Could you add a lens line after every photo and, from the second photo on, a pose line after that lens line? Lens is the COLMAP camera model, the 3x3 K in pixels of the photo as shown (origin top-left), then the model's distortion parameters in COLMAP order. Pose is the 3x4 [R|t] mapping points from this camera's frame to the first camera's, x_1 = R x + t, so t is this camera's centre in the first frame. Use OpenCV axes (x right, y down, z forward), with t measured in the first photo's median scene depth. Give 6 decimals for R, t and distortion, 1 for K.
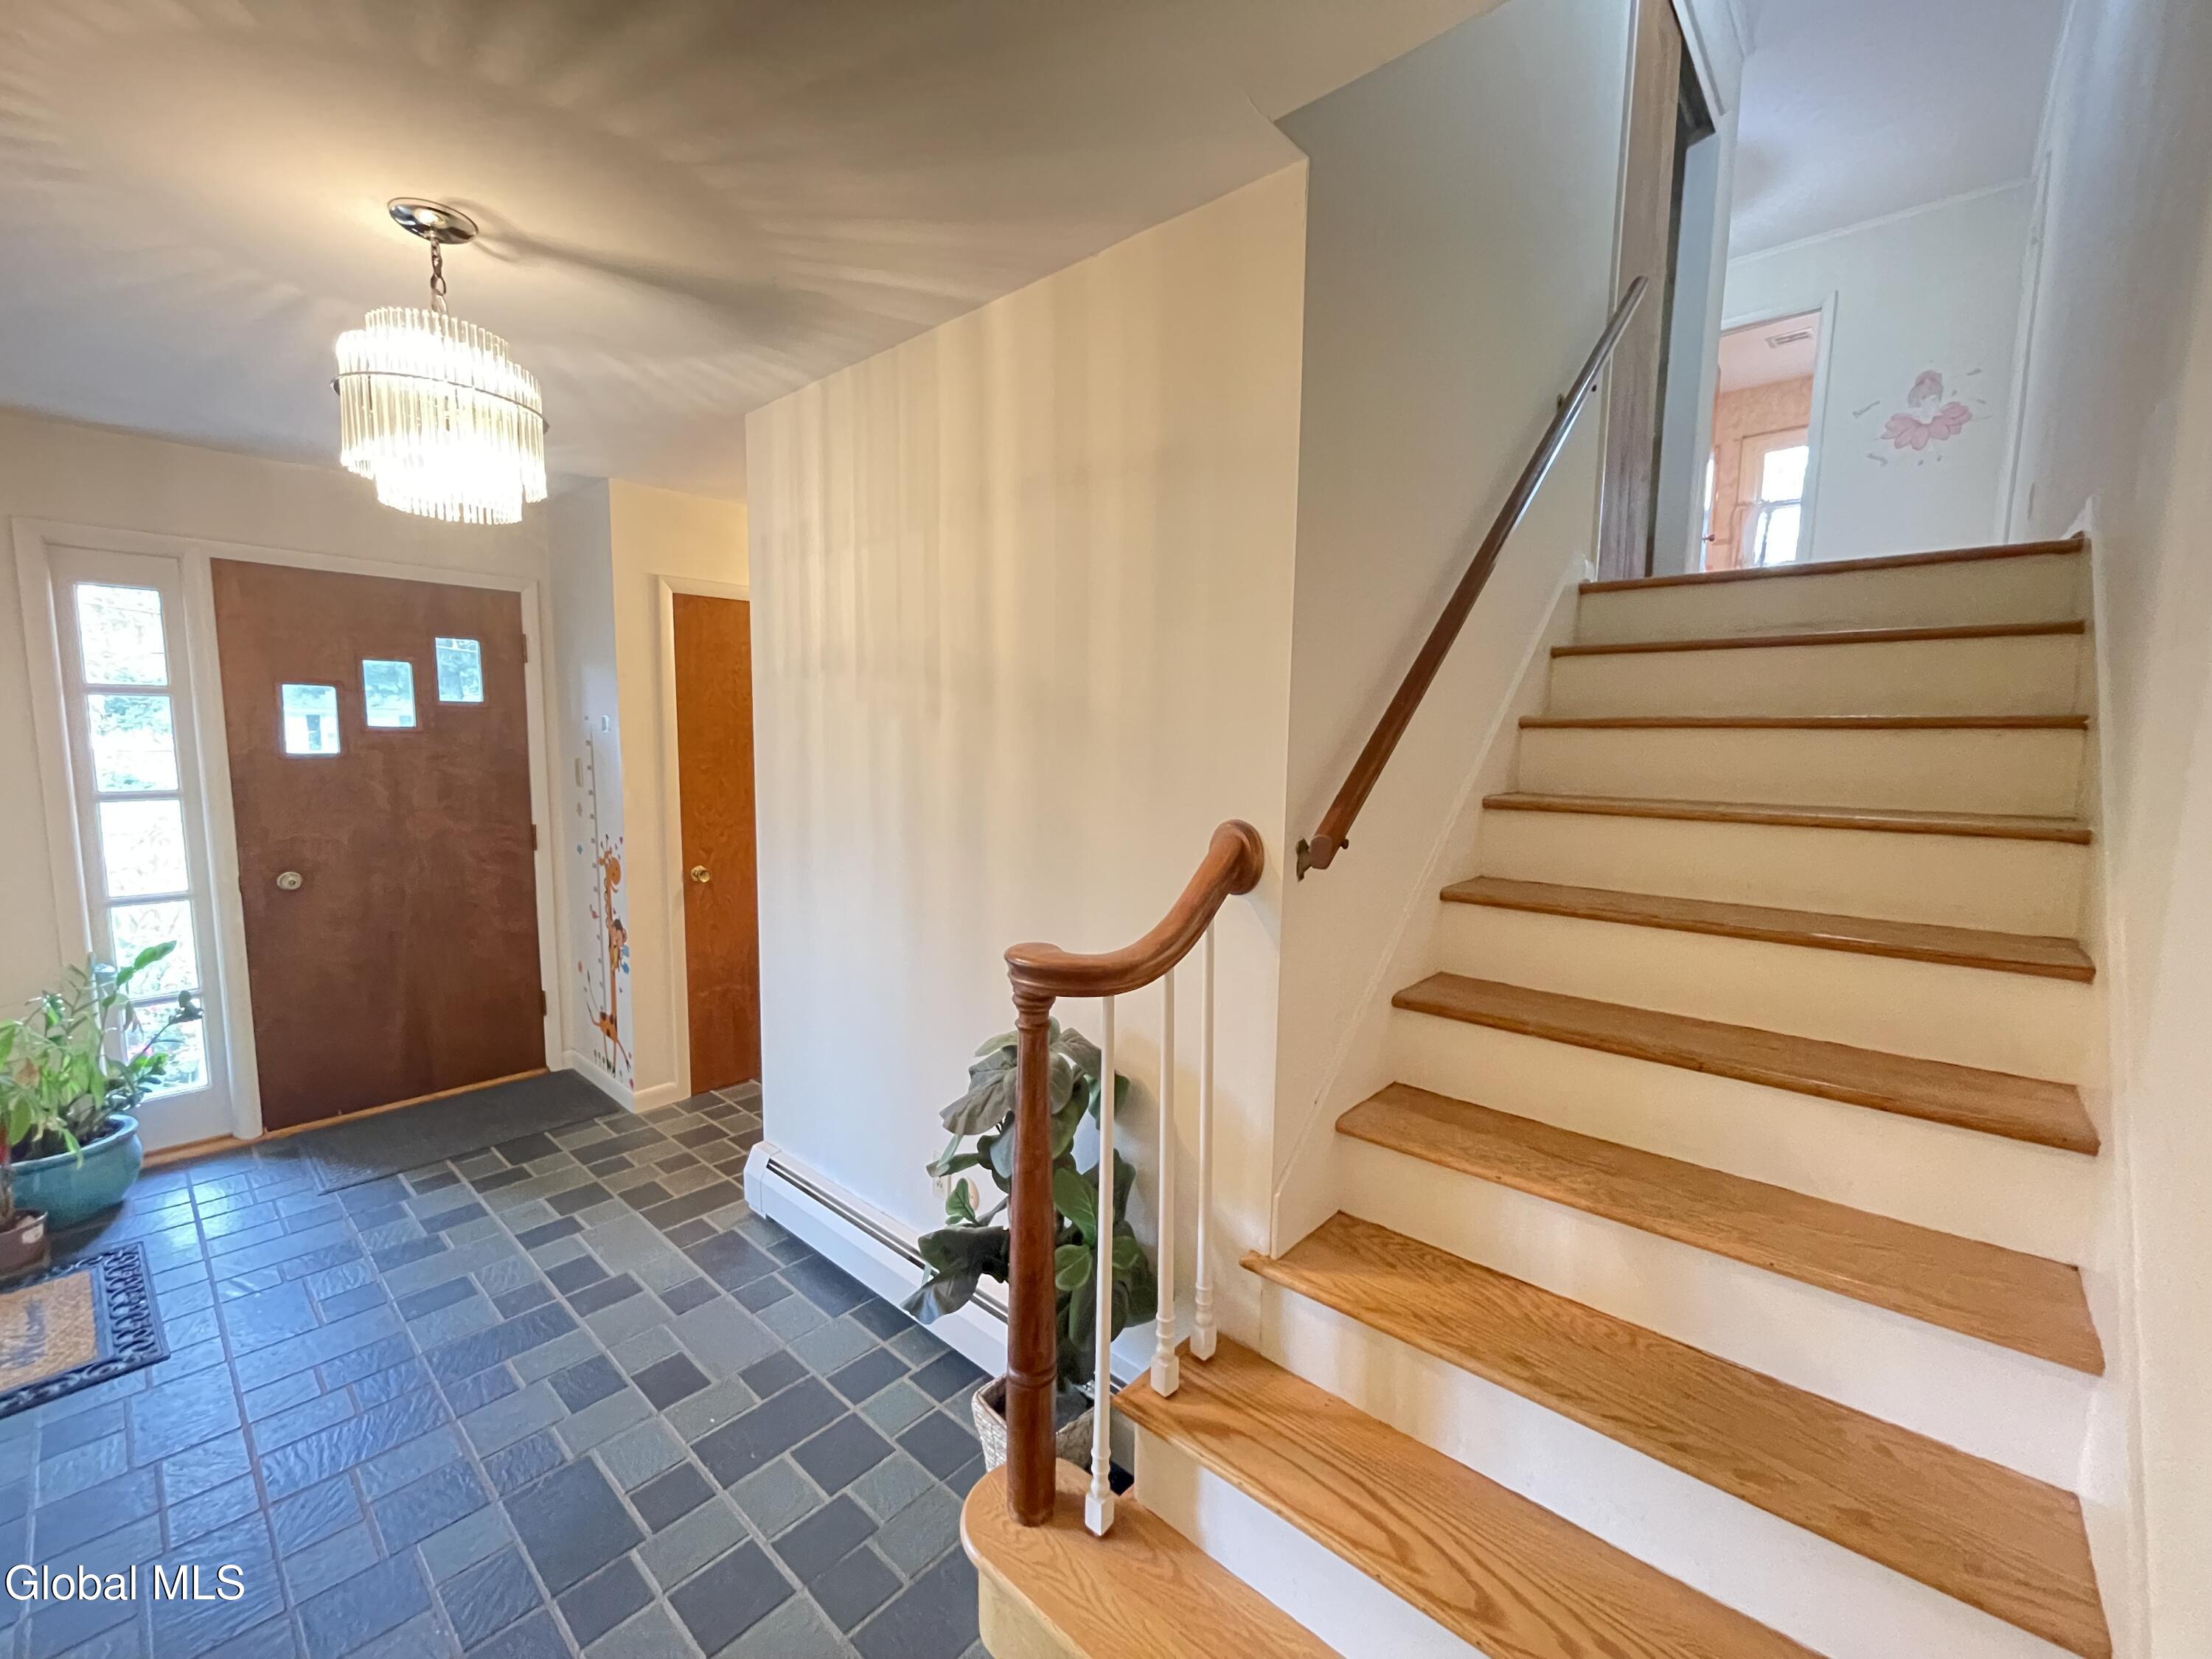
lens RADIAL K [[900.1, 0, 1103.2], [0, 900.1, 834.9], [0, 0, 1]] dist [0.003553, -0.002798]
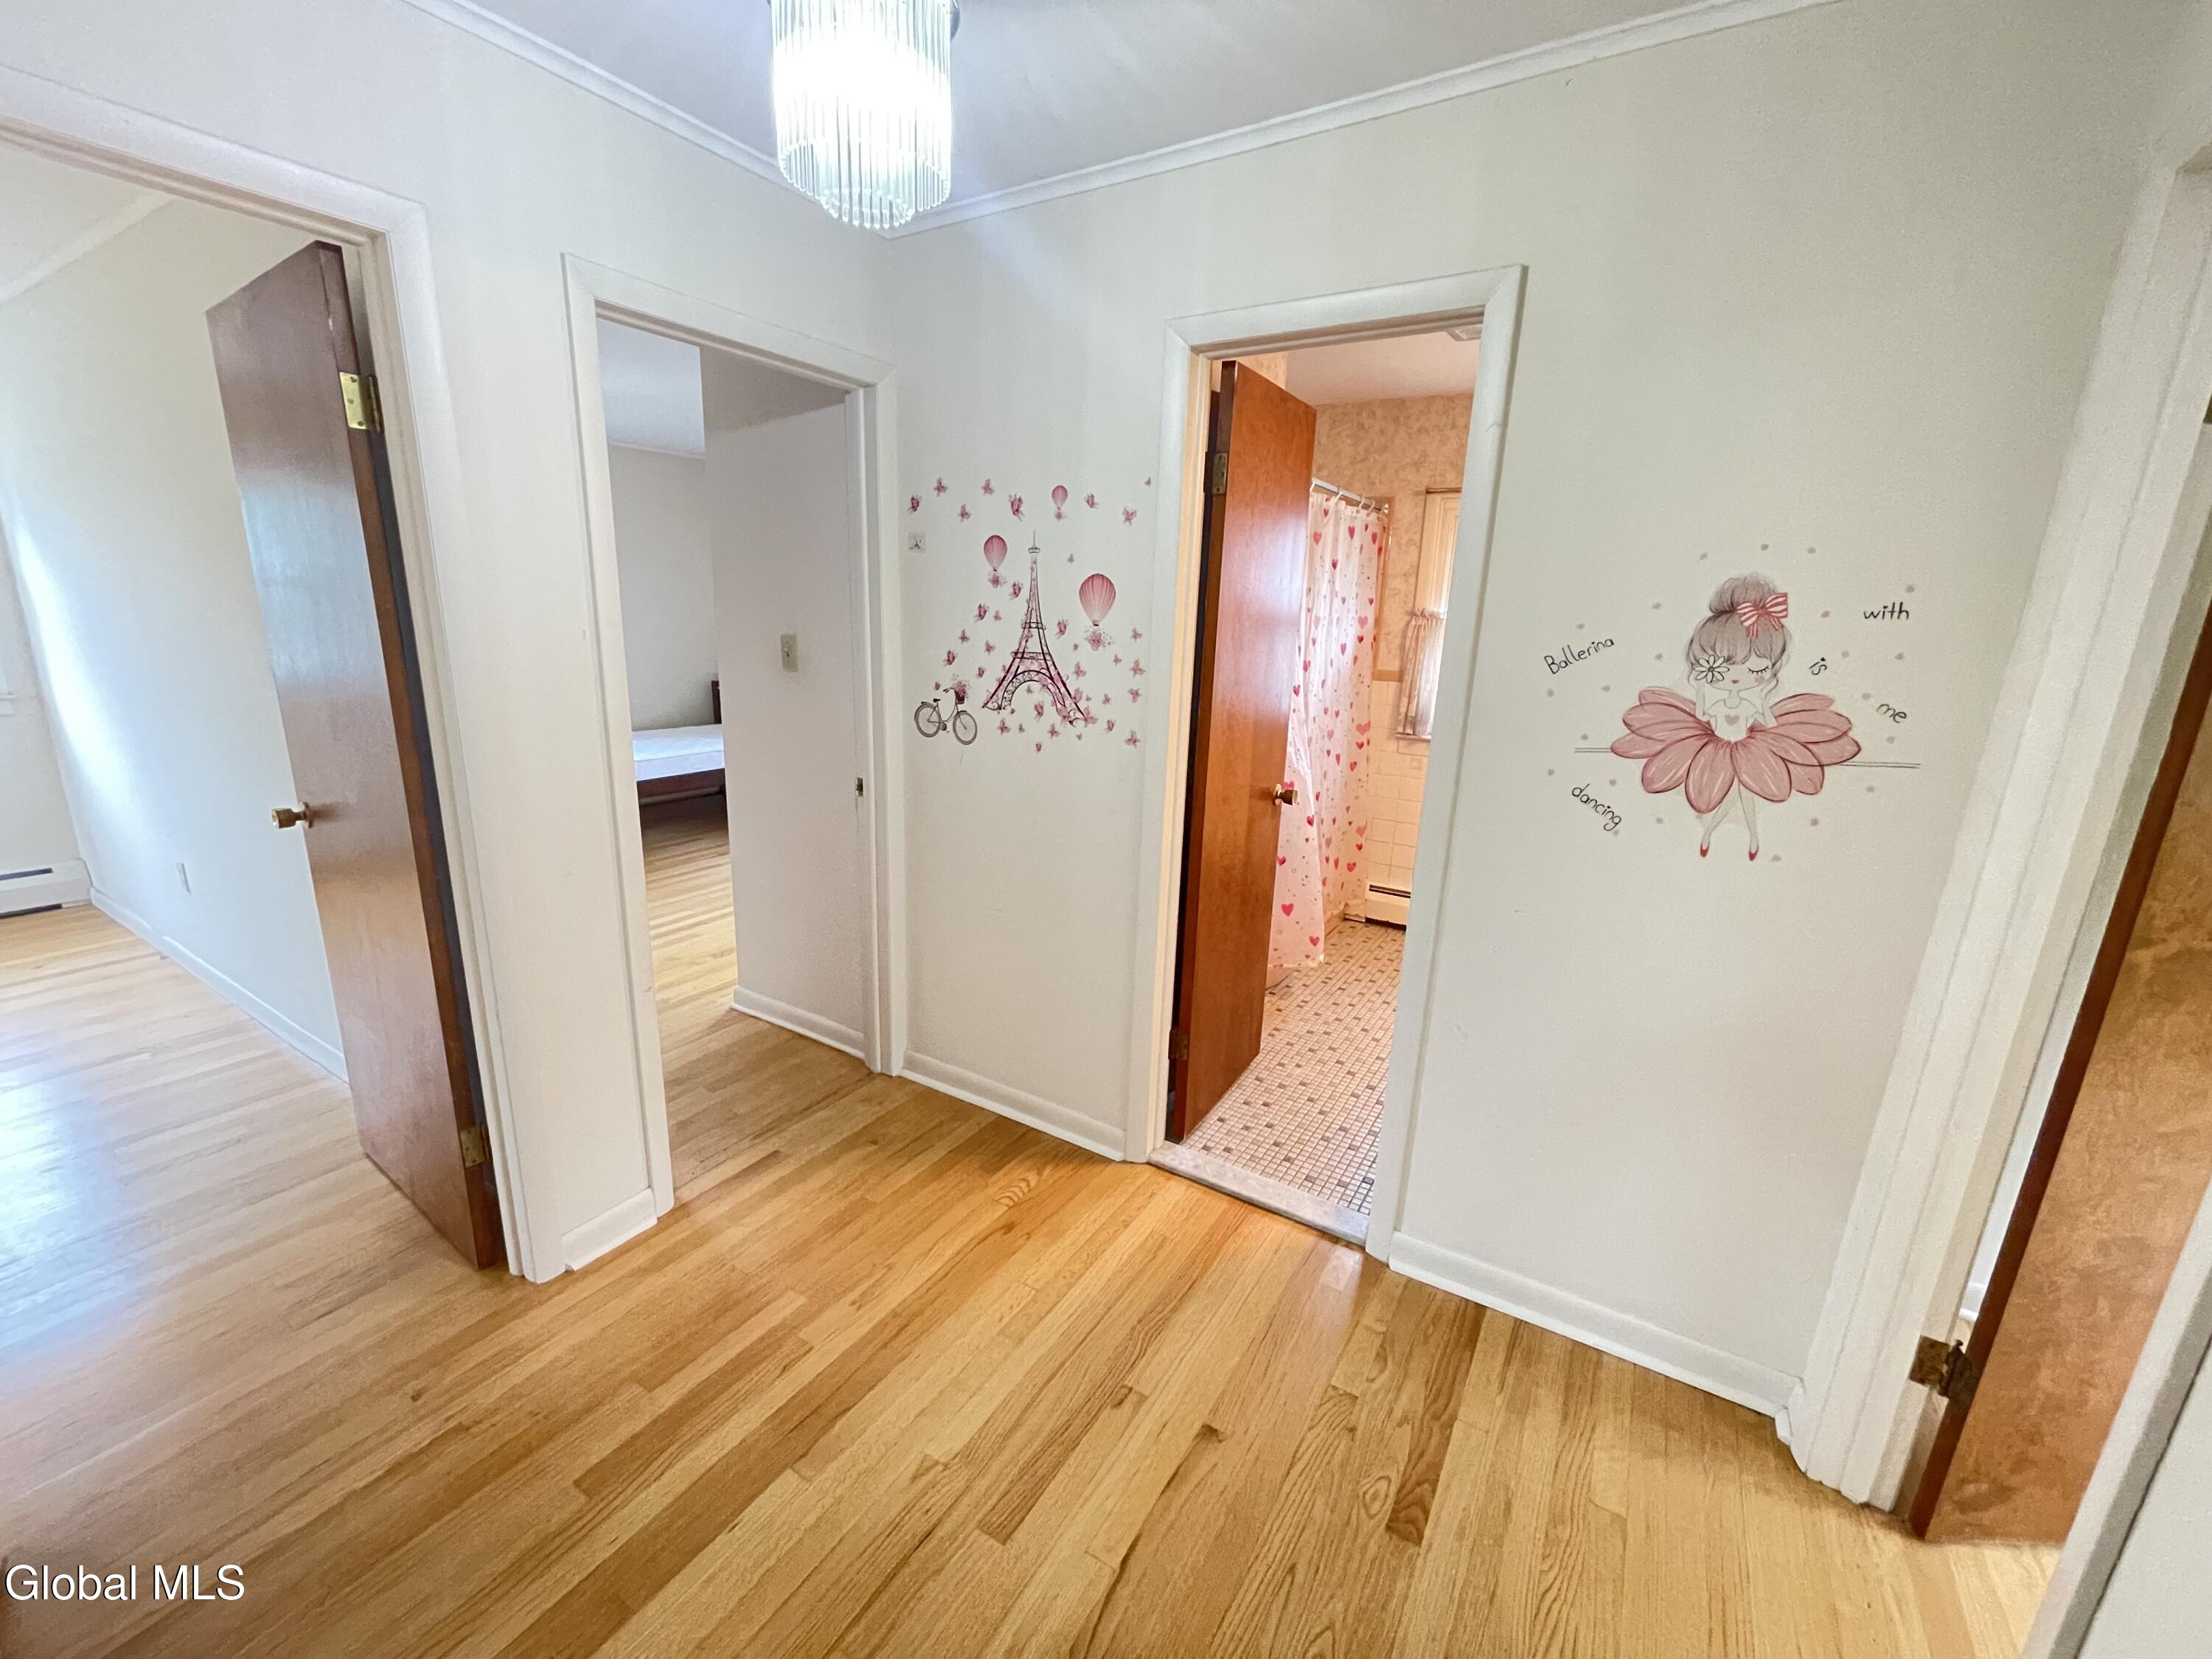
lens RADIAL K [[893.1, 0, 1106.2], [0, 893.1, 847.1], [0, 0, 1]] dist [-0.012492, 0.000861]
pose [[0.985452, -0.025849, 0.167977, 0.642647], [0.001202, 0.989401, 0.145202, -0.464442], [-0.169950, -0.142887, 0.975039, 0.725001]]
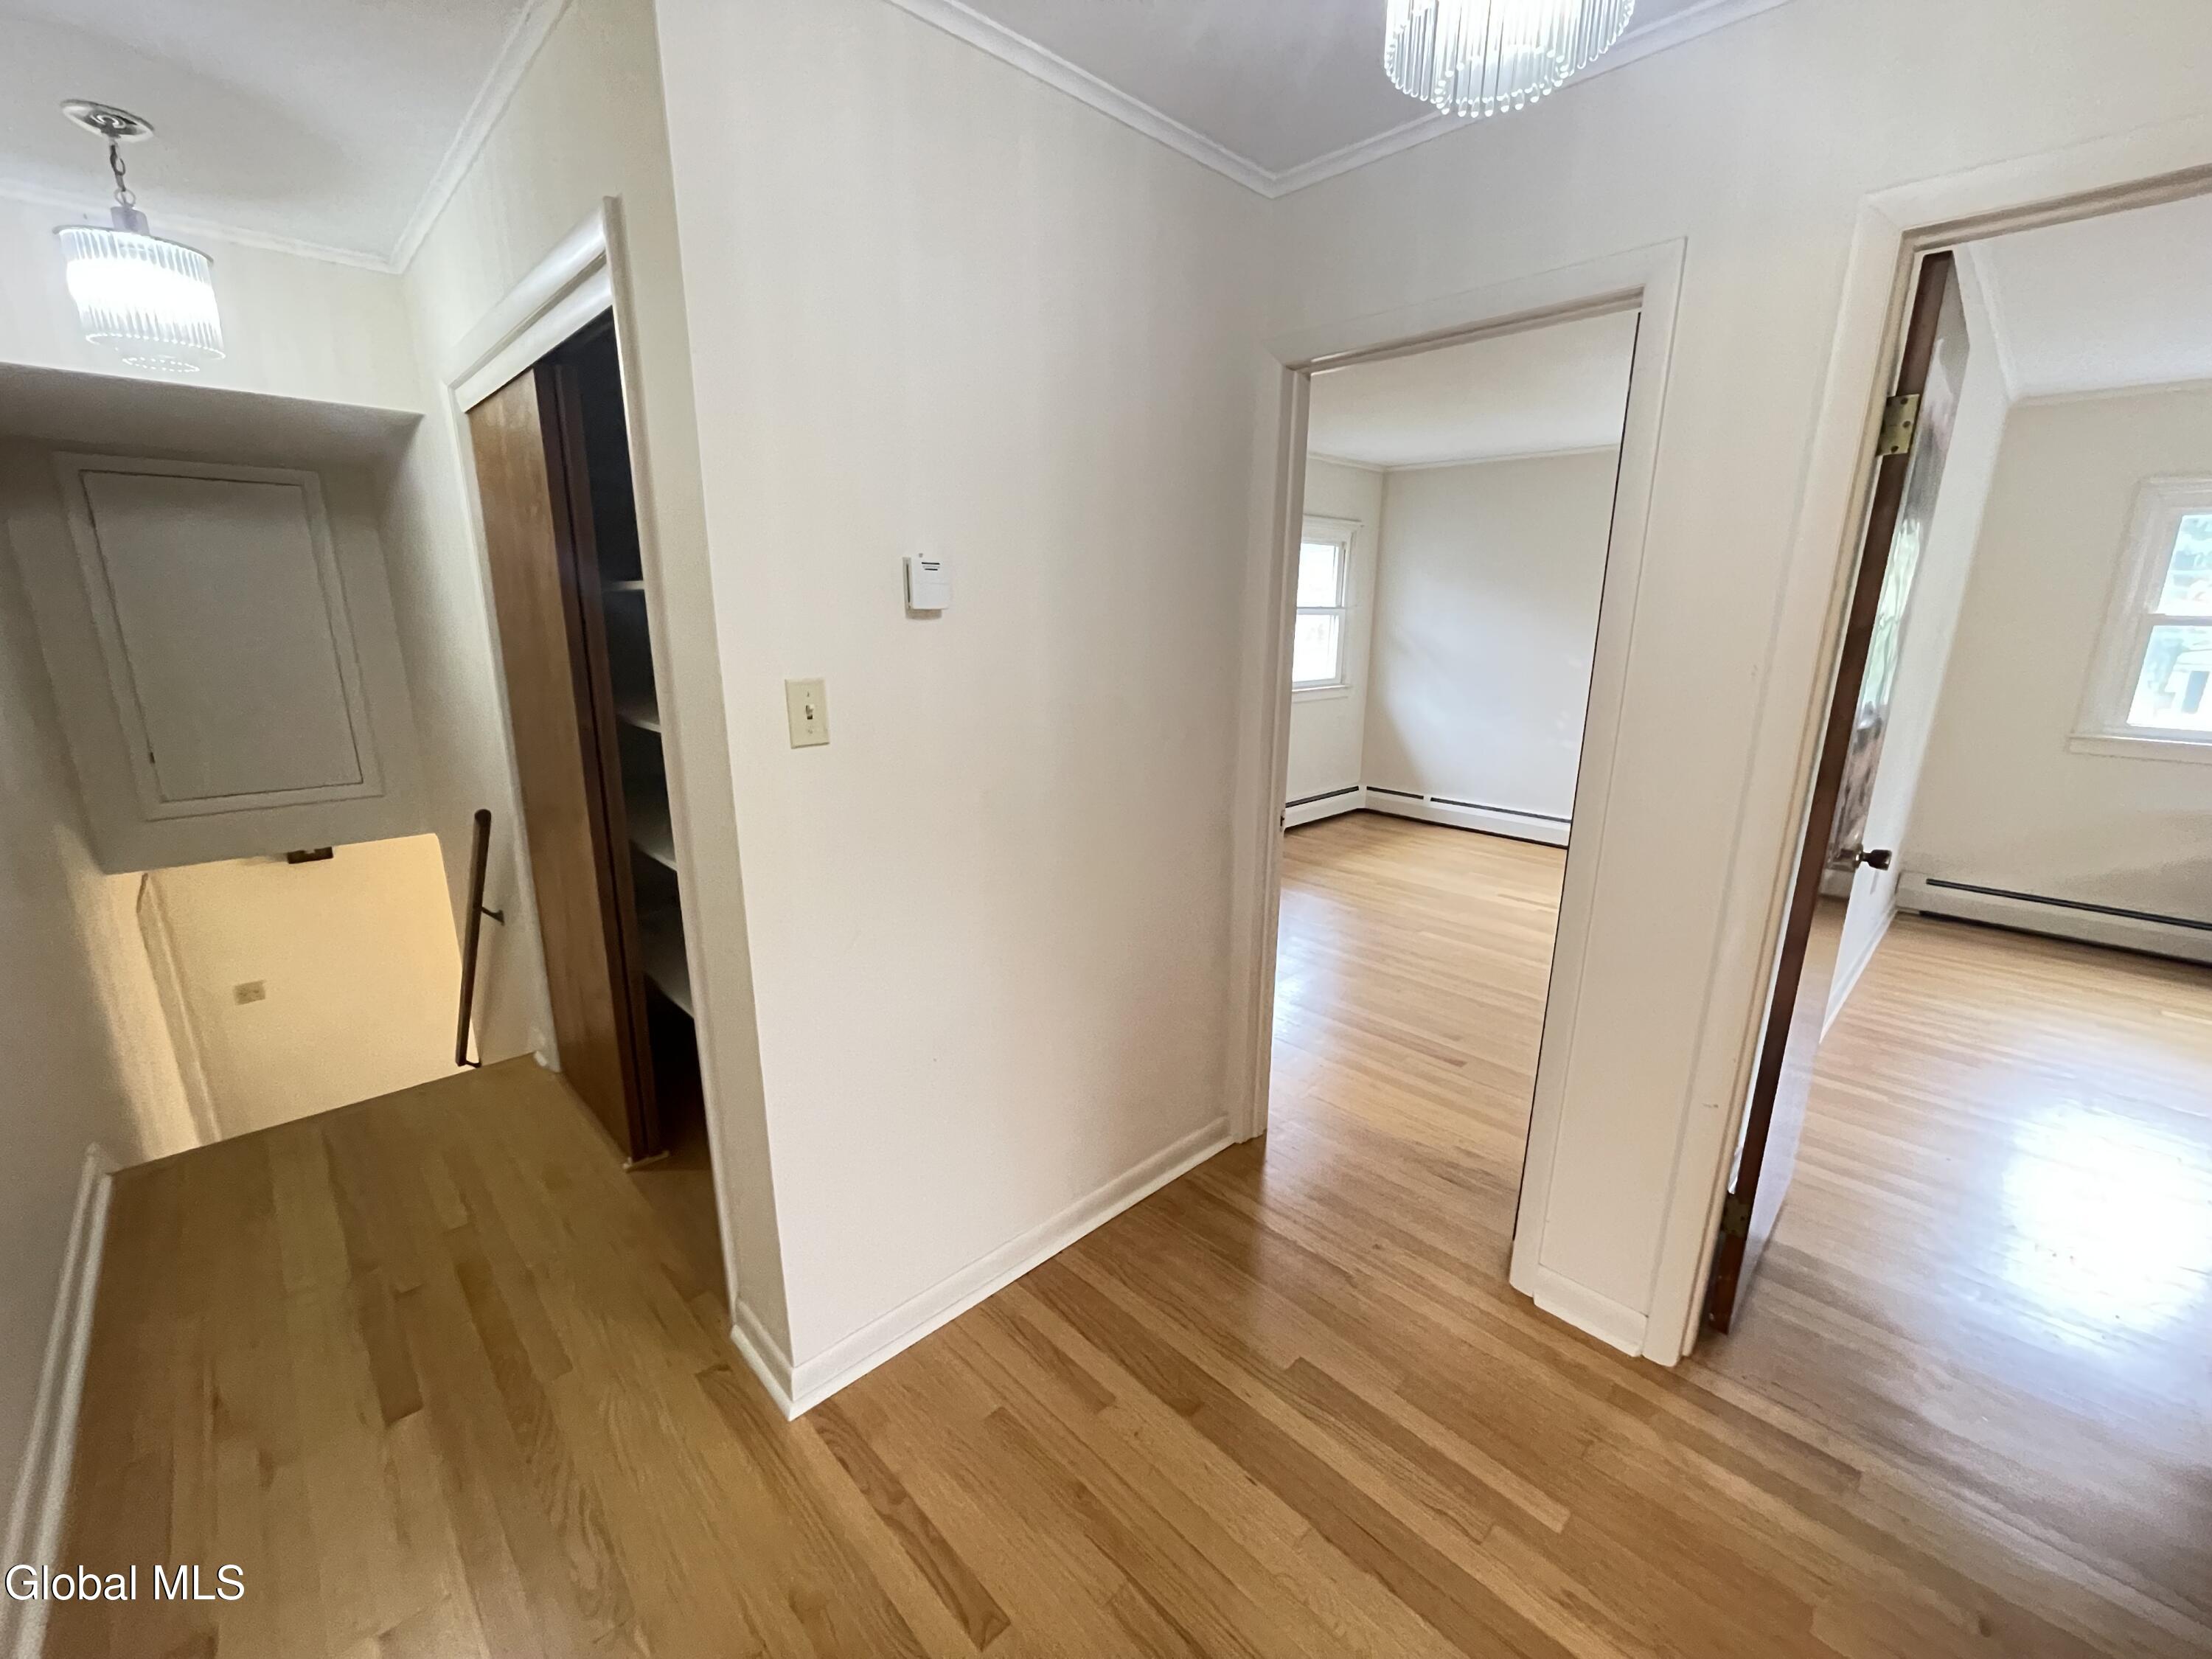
lens RADIAL K [[900.1, 0, 1103.2], [0, 900.1, 834.9], [0, 0, 1]] dist [0.003553, -0.002798]
pose [[-0.083045, 0.232850, -0.968961, 0.832390], [-0.117740, 0.963216, 0.241560, -0.495789], [0.989566, 0.134145, -0.052574, 0.936286]]
